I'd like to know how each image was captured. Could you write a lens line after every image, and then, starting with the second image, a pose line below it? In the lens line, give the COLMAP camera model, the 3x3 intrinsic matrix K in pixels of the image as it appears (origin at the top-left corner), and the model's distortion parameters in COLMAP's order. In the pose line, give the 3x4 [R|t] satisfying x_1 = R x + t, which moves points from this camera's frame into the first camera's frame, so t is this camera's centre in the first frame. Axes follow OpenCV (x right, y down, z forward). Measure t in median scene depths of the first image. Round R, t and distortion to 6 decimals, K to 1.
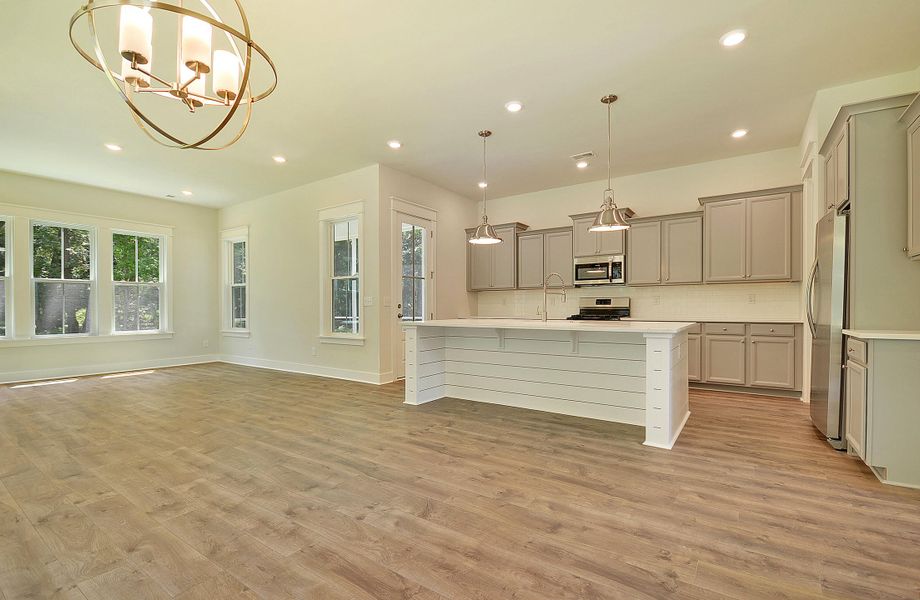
lens RADIAL K [[416.7, 0, 459.7], [0, 416.7, 306.9], [0, 0, 1]] dist [0.003181, -0.001952]
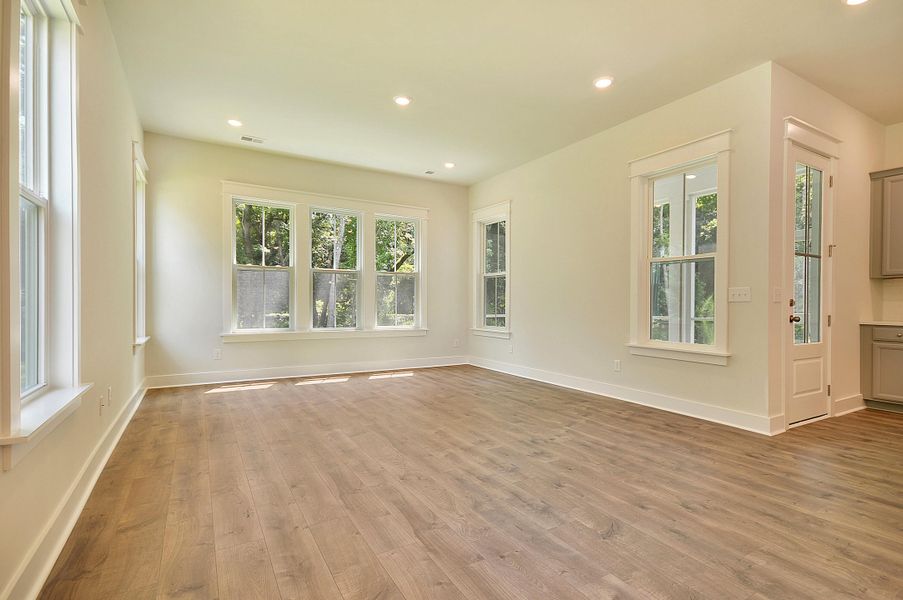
lens RADIAL K [[434.4, 0, 447.0], [0, 434.4, 304.5], [0, 0, 1]] dist [0.011631, 0.001086]
pose [[0.907283, 0.014228, -0.420279, -0.326369], [-0.011700, 0.999895, 0.008594, 0.001304], [0.420357, -0.002880, 0.907354, 0.228193]]
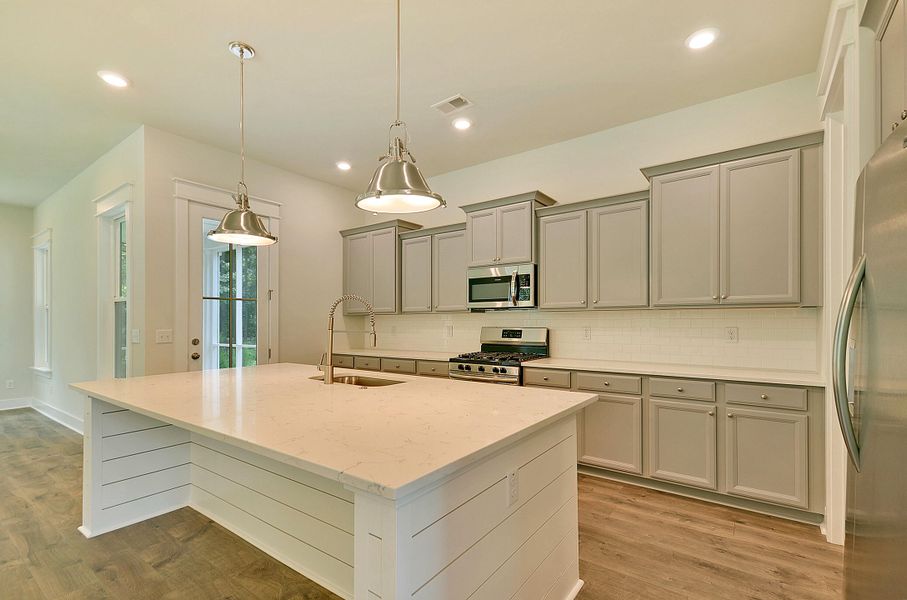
lens RADIAL K [[417.7, 0, 442.7], [0, 417.7, 317.0], [0, 0, 1]] dist [0.021281, -0.001409]
pose [[0.998916, -0.000737, -0.046535, 0.283226], [0.000258, 0.999947, -0.010286, -0.034736], [0.046540, 0.010263, 0.998864, 0.340938]]
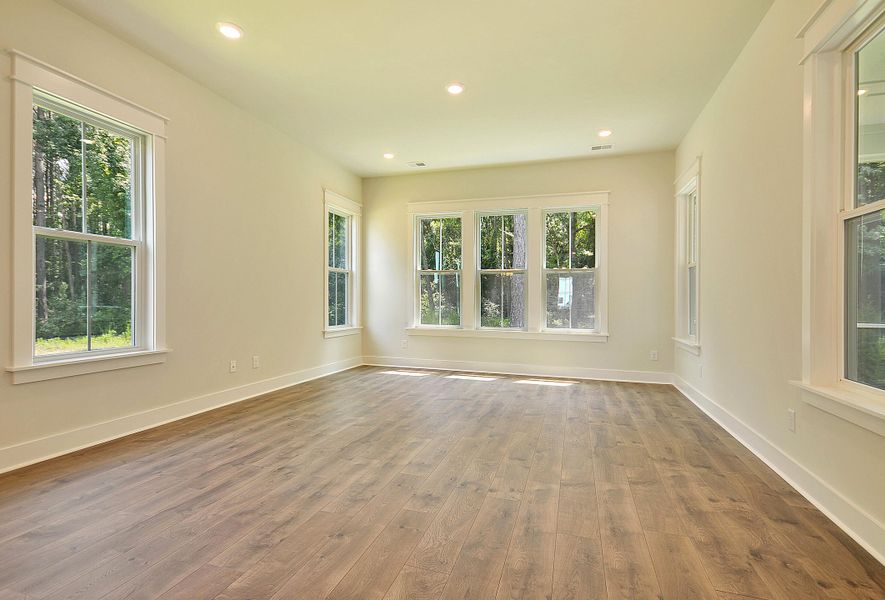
lens RADIAL K [[418.3, 0, 443.9], [0, 418.3, 296.2], [0, 0, 1]] dist [0.026505, -0.001815]
pose [[0.296454, -0.002840, -0.955043, -0.081419], [-0.009663, 0.999935, -0.005973, 0.000893], [0.954998, 0.010999, 0.296408, 0.625671]]
